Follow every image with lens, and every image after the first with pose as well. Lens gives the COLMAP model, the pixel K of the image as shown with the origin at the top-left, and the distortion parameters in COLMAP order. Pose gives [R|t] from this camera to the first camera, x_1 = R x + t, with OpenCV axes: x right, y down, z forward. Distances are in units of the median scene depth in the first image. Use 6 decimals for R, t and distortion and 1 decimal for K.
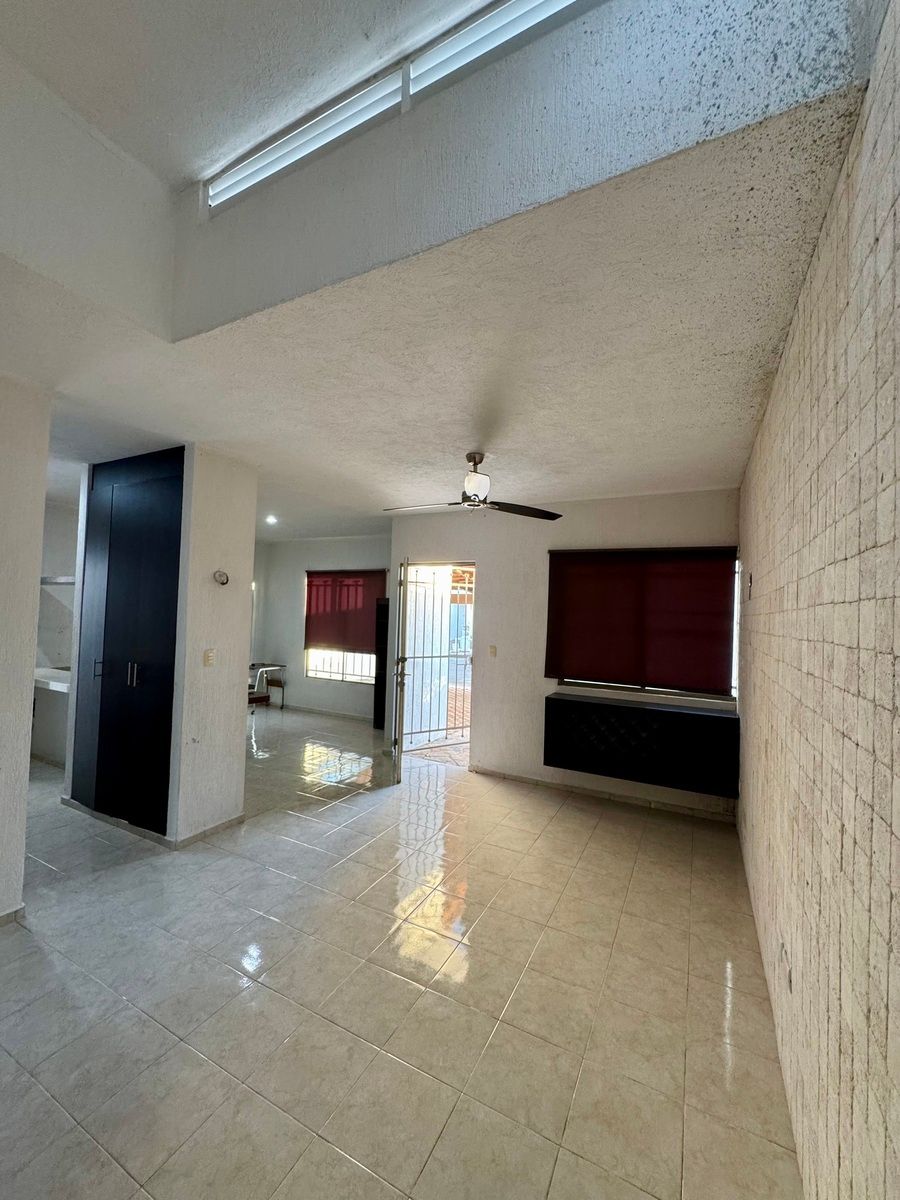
lens RADIAL K [[479.2, 0, 449.0], [0, 479.2, 598.3], [0, 0, 1]] dist [-0.000020, 0.000084]
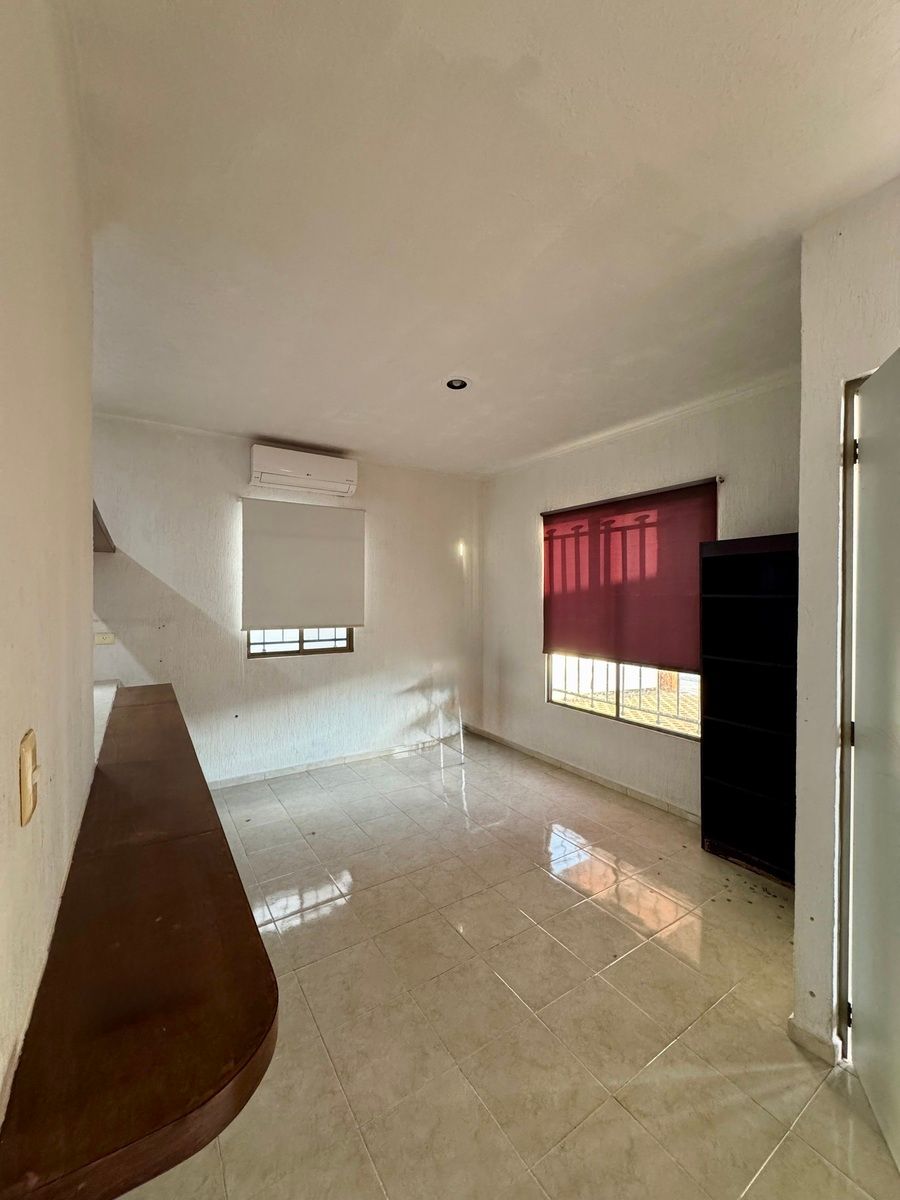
lens RADIAL K [[479.2, 0, 449.0], [0, 479.2, 598.3], [0, 0, 1]] dist [-0.000020, 0.000084]
pose [[0.870047, -0.024758, -0.492346, -0.124819], [0.036786, 0.999214, 0.014758, 0.030401], [0.491594, -0.030952, 0.870274, 0.476832]]
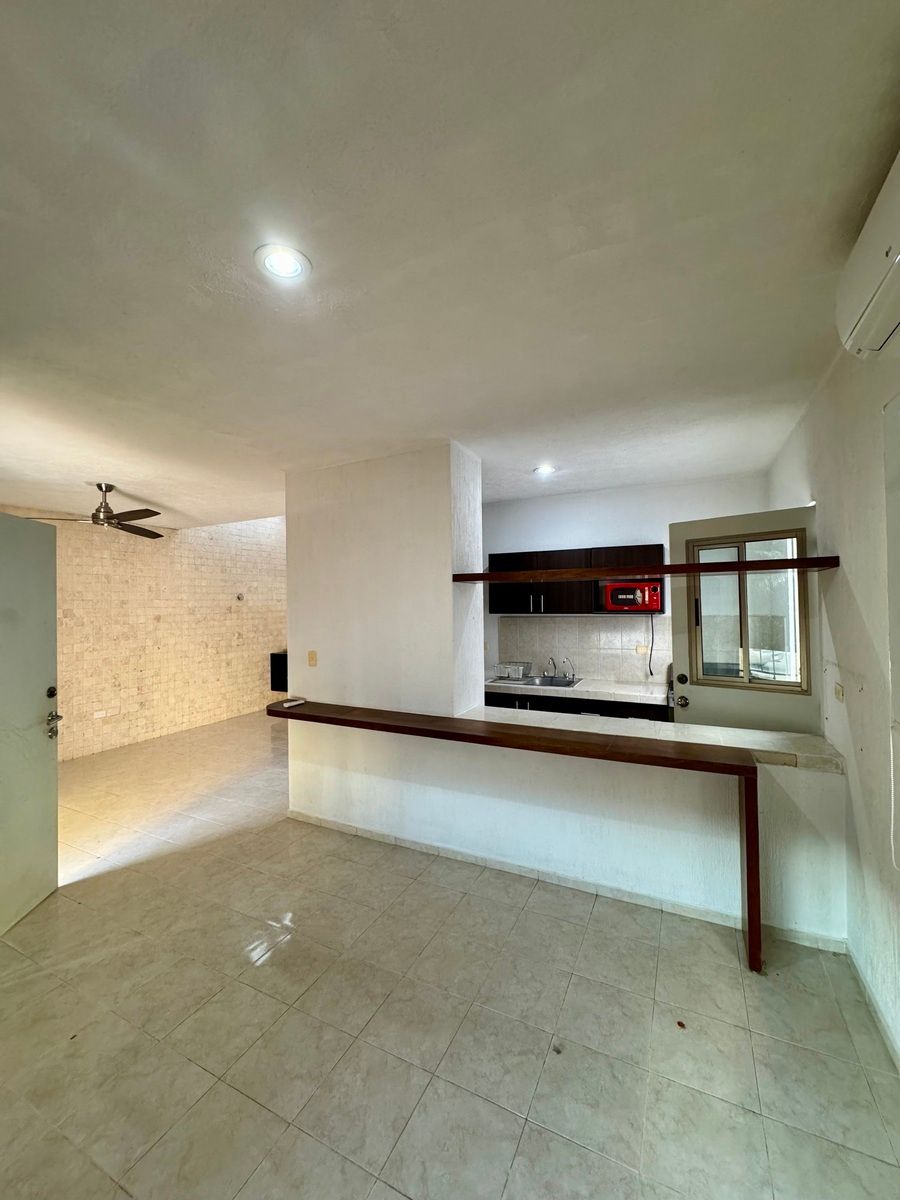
lens RADIAL K [[479.2, 0, 449.0], [0, 479.2, 598.3], [0, 0, 1]] dist [-0.000020, 0.000084]
pose [[-0.999871, -0.013629, -0.008513, -0.402680], [-0.013192, 0.998689, -0.049456, 0.020693], [0.009175, -0.049337, -0.998740, 1.081140]]
